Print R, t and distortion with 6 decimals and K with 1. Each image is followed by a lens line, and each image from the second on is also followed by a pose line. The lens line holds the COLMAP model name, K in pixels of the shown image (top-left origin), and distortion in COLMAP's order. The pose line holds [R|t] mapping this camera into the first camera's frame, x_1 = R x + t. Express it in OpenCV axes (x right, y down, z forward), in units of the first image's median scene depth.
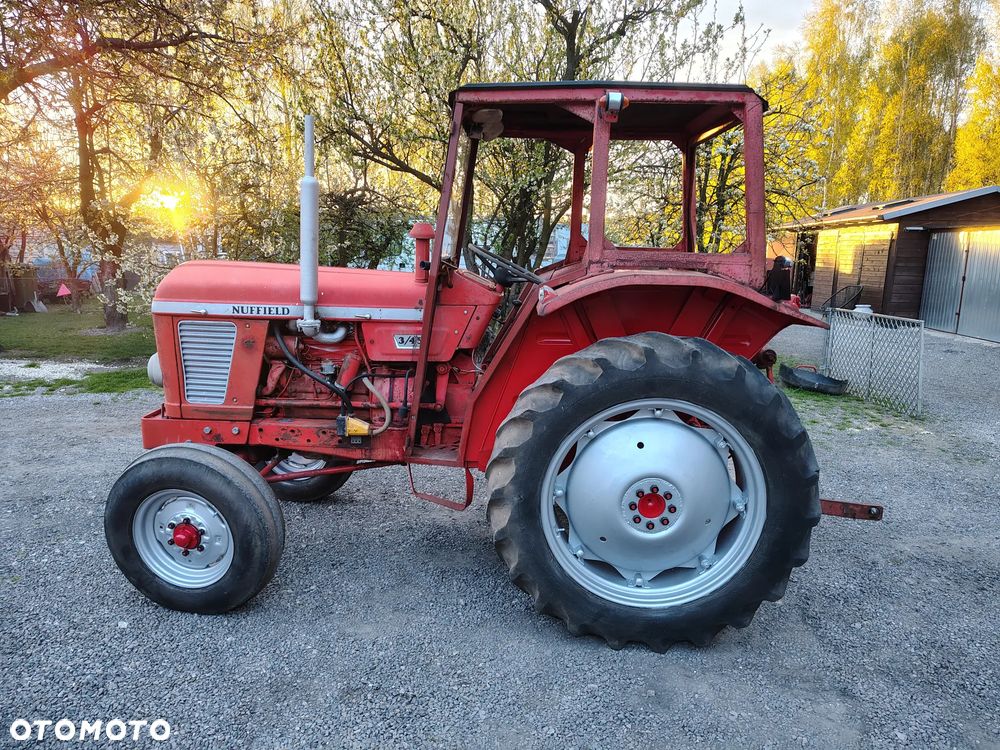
lens RADIAL K [[693.1, 0, 498.7], [0, 693.1, 379.5], [0, 0, 1]] dist [0.032404, -0.027677]
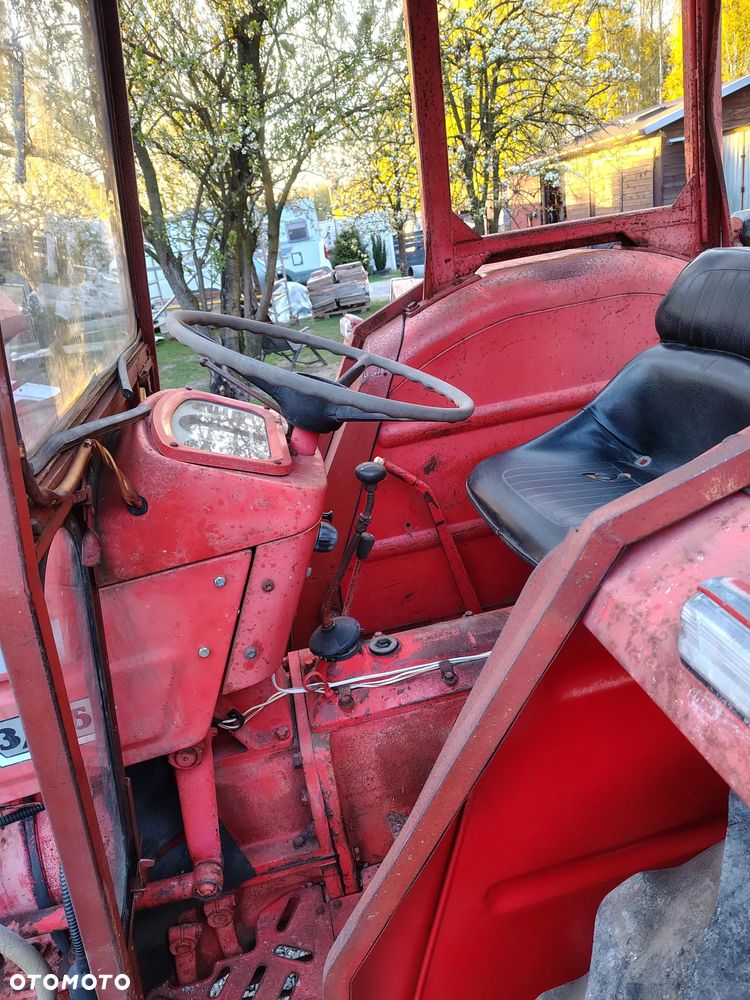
lens RADIAL K [[693.1, 0, 371.1], [0, 693.1, 496.0], [0, 0, 1]] dist [0.032404, -0.027677]
pose [[0.960909, -0.235319, 0.145872, -0.007892], [0.205852, 0.959573, 0.191951, -0.057528], [-0.185144, -0.154420, 0.970503, 0.249784]]
